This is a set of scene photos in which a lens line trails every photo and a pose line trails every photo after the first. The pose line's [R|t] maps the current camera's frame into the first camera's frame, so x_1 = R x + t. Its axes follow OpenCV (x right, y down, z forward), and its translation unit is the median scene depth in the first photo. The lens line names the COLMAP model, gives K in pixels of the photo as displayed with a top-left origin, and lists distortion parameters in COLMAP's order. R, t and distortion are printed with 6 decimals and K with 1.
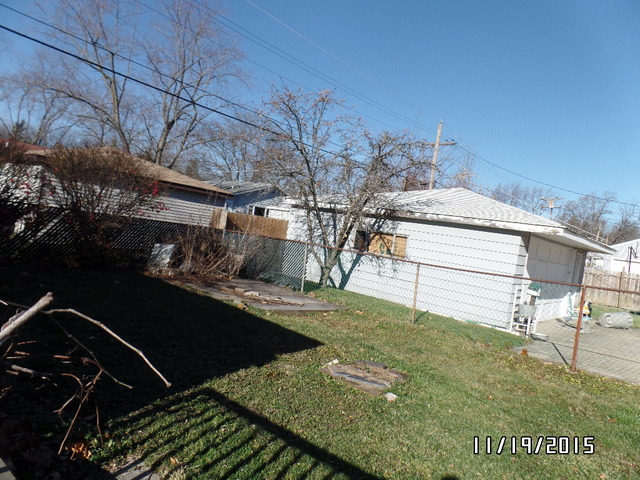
lens RADIAL K [[432.4, 0, 320.0], [0, 432.4, 240.0], [0, 0, 1]] dist [-0.010654, -0.002510]
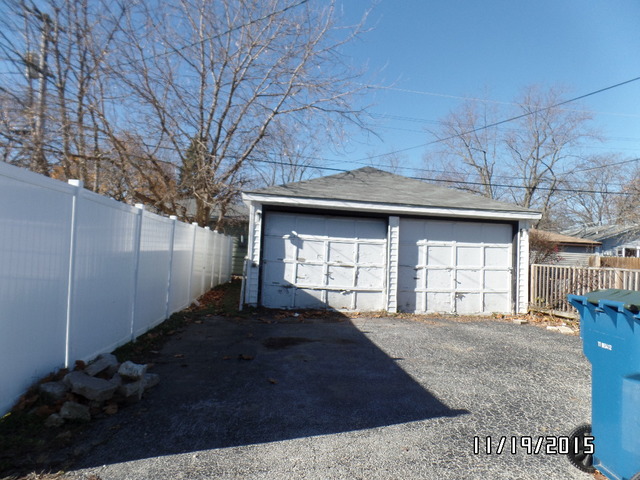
lens RADIAL K [[432.4, 0, 320.0], [0, 432.4, 240.0], [0, 0, 1]] dist [-0.010654, -0.002510]
pose [[0.716370, -0.123110, -0.686773, 0.034767], [0.040914, 0.990029, -0.134794, 0.011302], [0.696520, 0.068463, 0.714264, -0.235757]]
